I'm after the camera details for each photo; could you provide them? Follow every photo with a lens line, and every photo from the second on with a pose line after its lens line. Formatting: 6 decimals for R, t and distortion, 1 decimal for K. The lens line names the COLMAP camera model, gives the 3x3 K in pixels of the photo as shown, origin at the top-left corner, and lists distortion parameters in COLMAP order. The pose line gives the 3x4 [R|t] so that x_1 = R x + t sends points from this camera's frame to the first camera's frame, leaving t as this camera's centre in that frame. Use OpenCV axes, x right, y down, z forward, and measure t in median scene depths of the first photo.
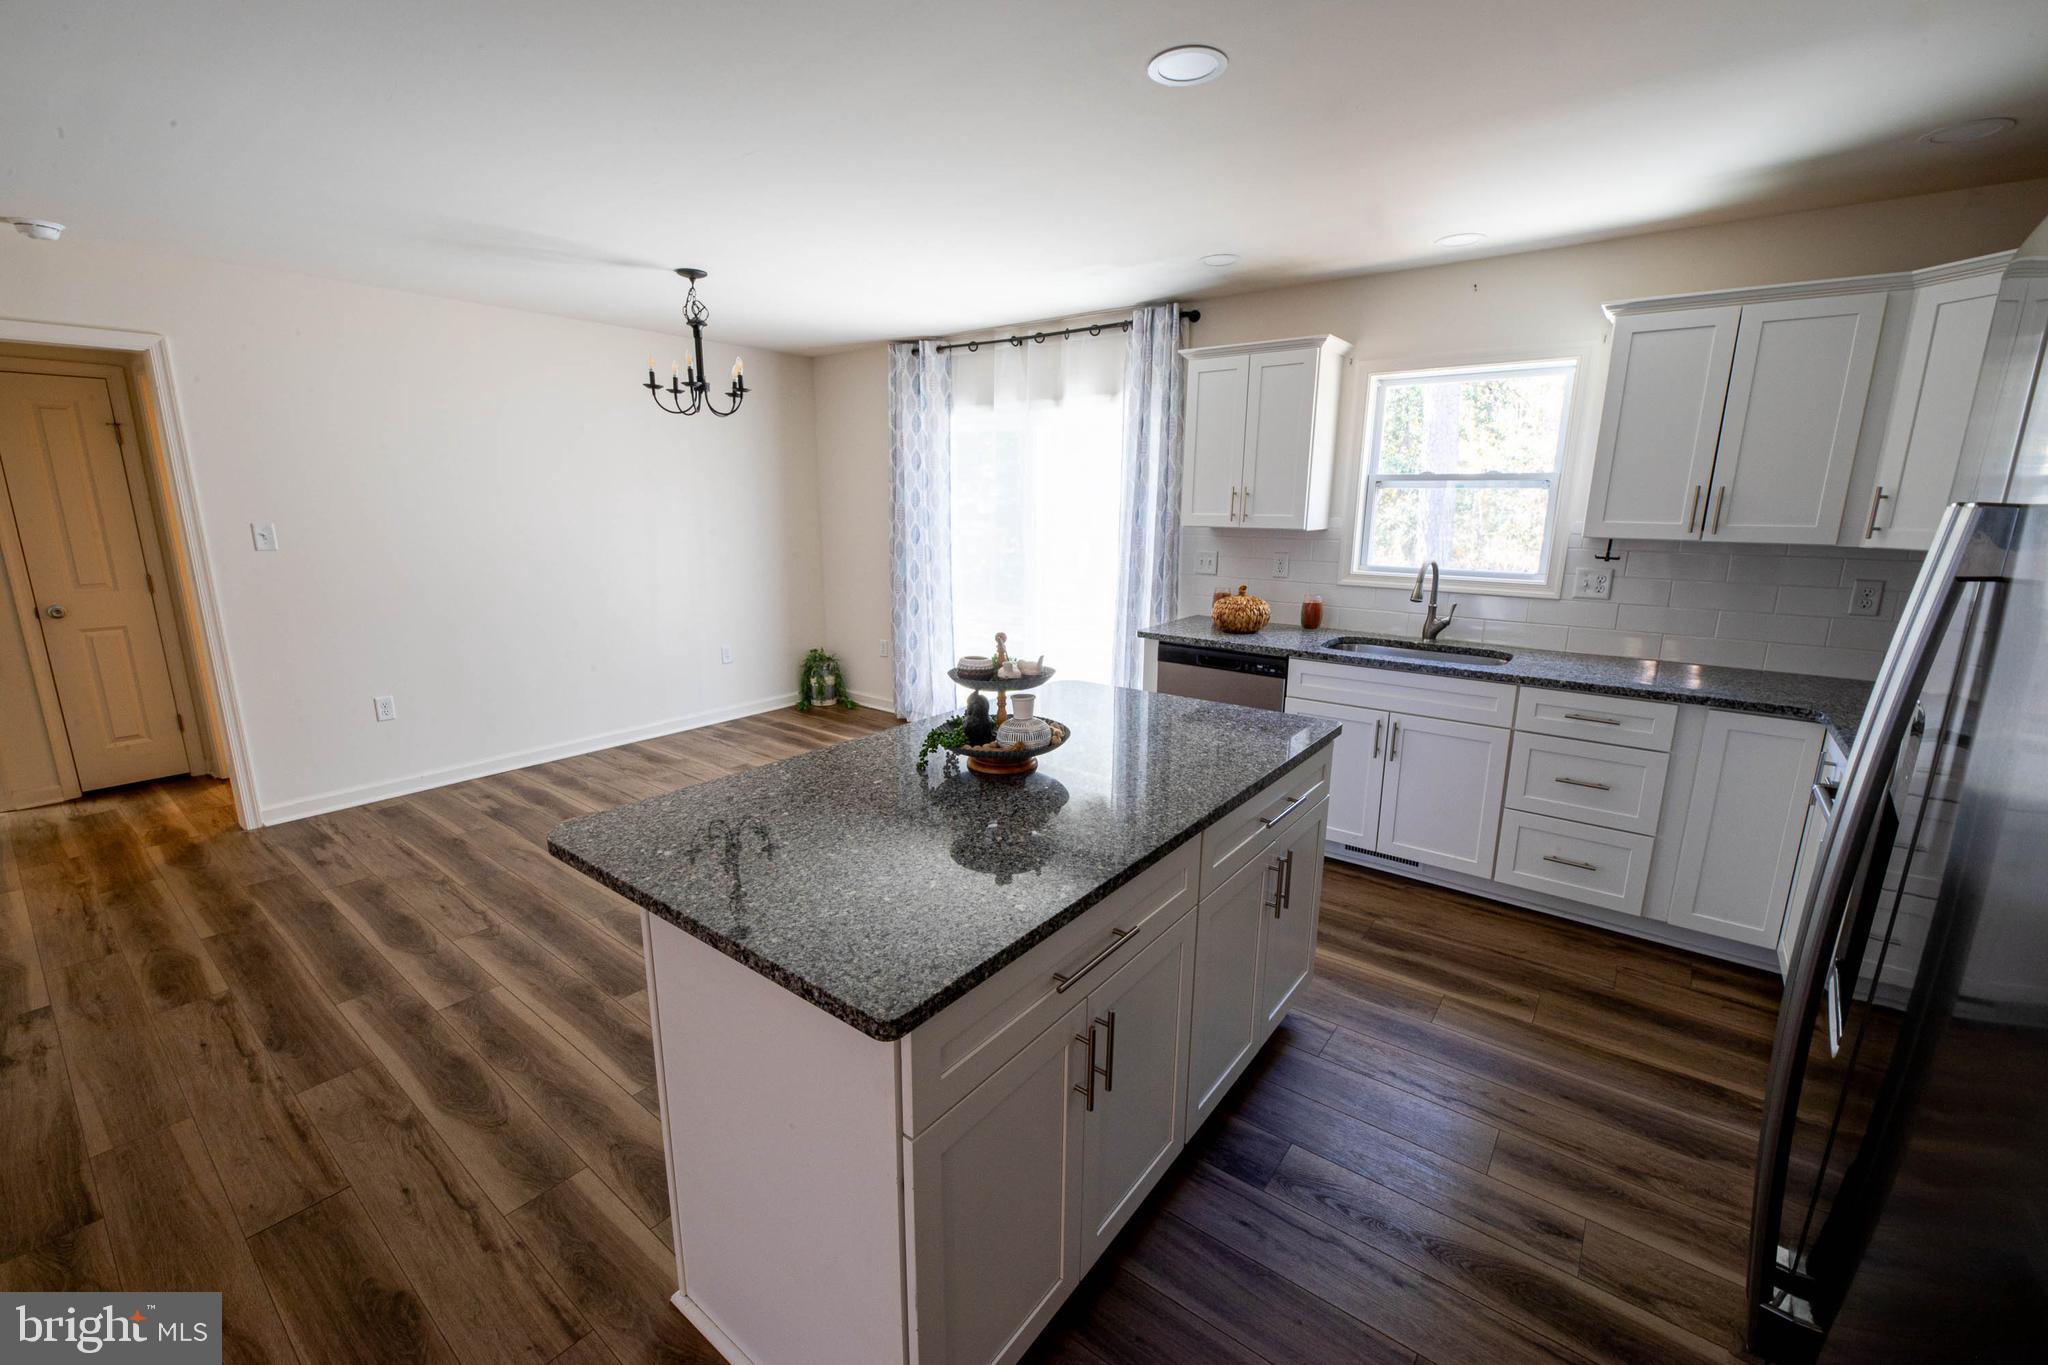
lens RADIAL K [[835.4, 0, 1014.9], [0, 835.4, 681.7], [0, 0, 1]] dist [0.001410, -0.004812]
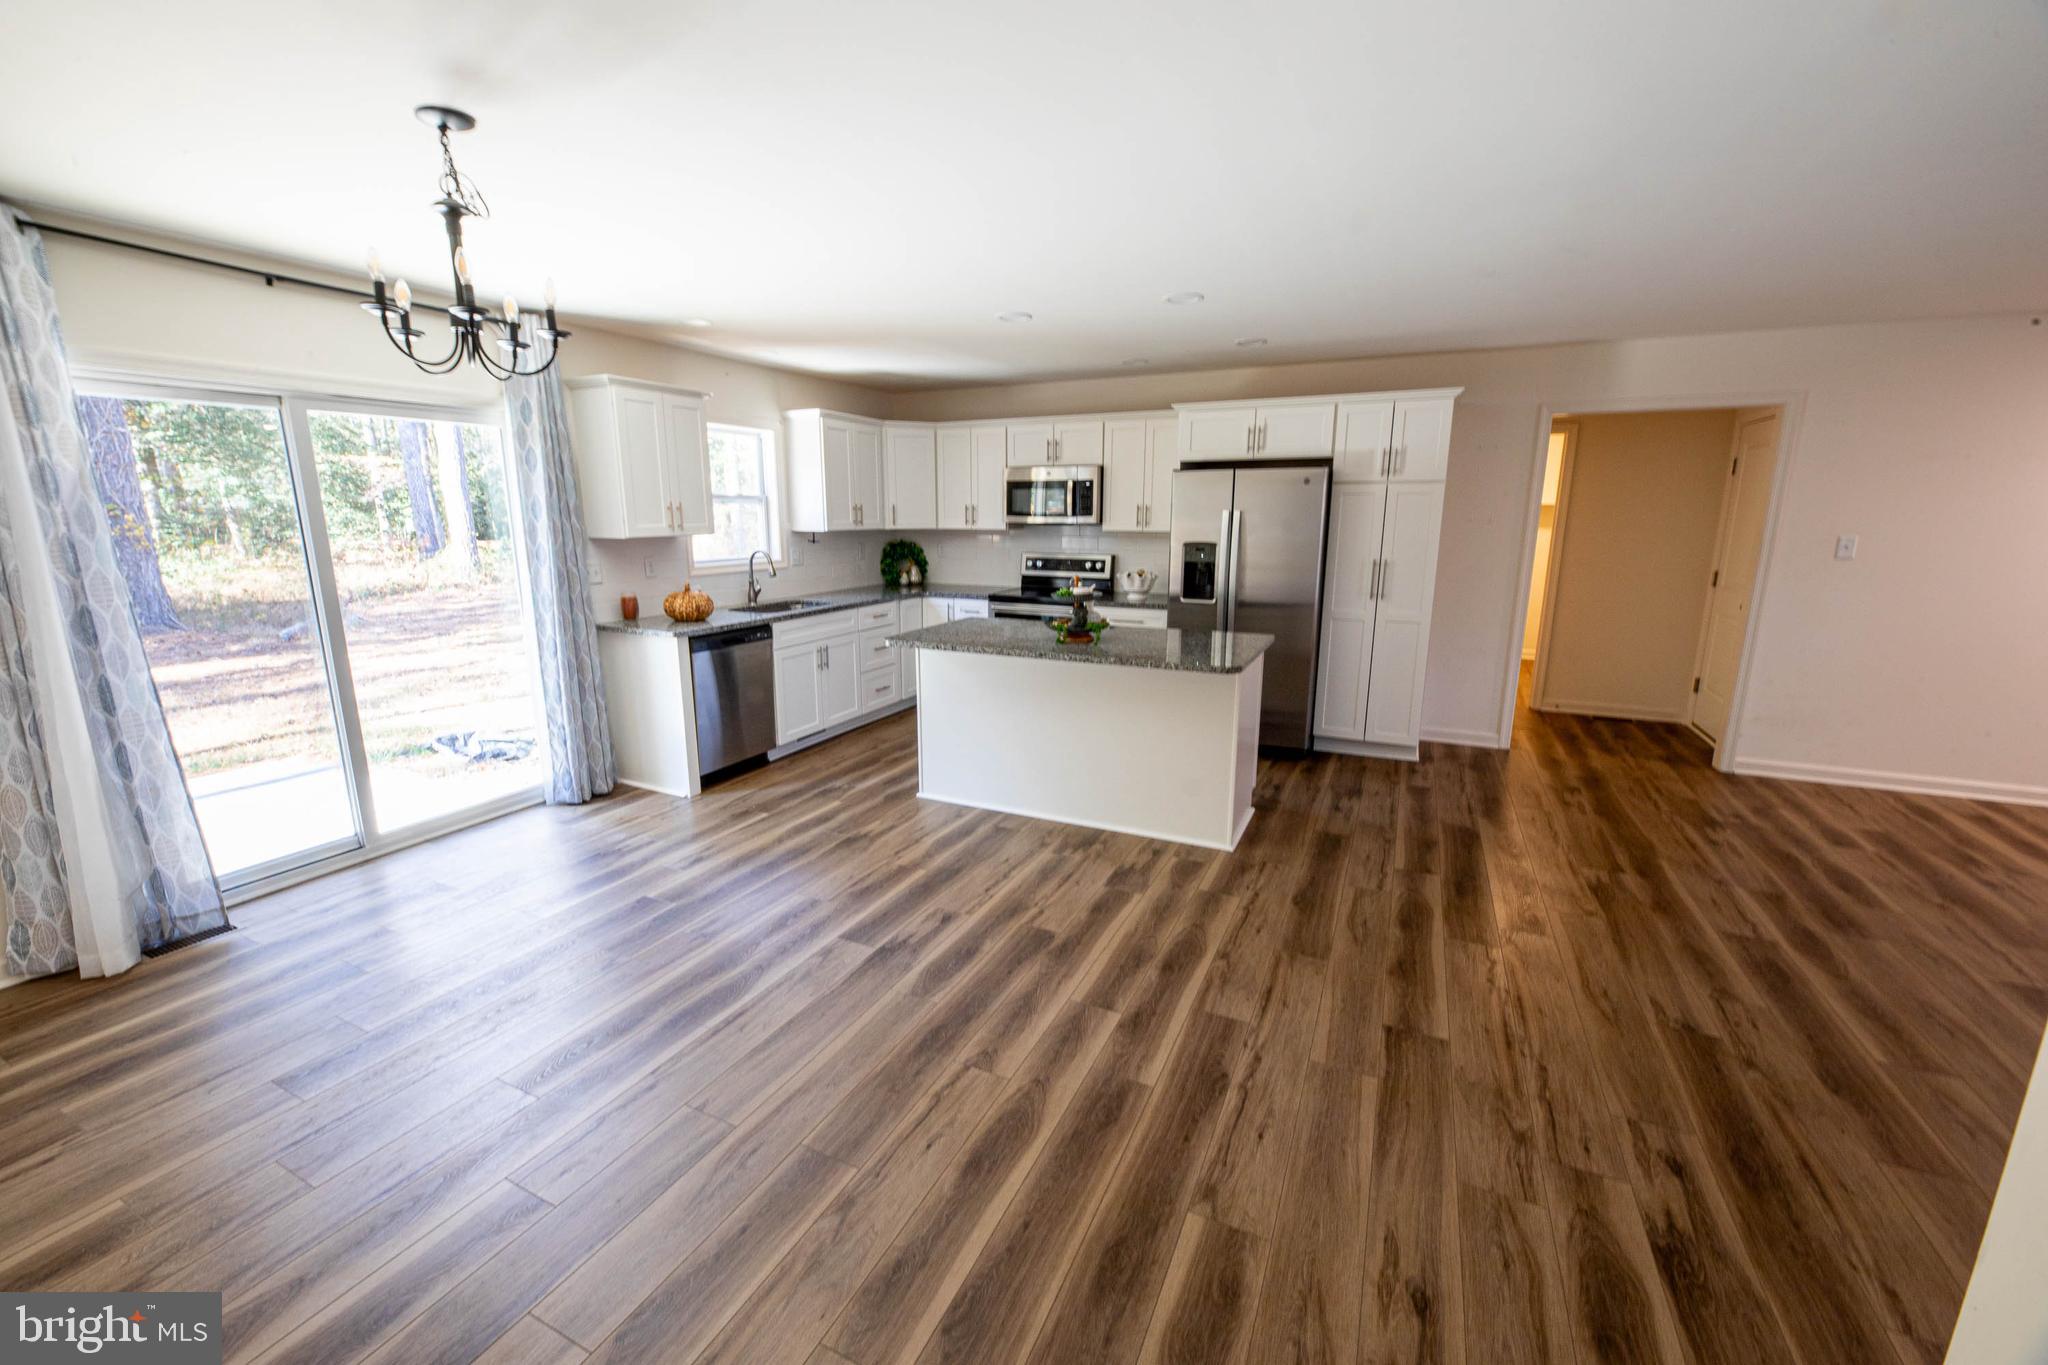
lens RADIAL K [[815.4, 0, 1017.0], [0, 815.4, 681.9], [0, 0, 1]] dist [0.002752, -0.003439]
pose [[-0.212903, -0.207467, 0.954793, -1.335725], [0.210652, 0.944470, 0.252196, -0.237175], [-0.954095, 0.254822, -0.157377, 1.020977]]
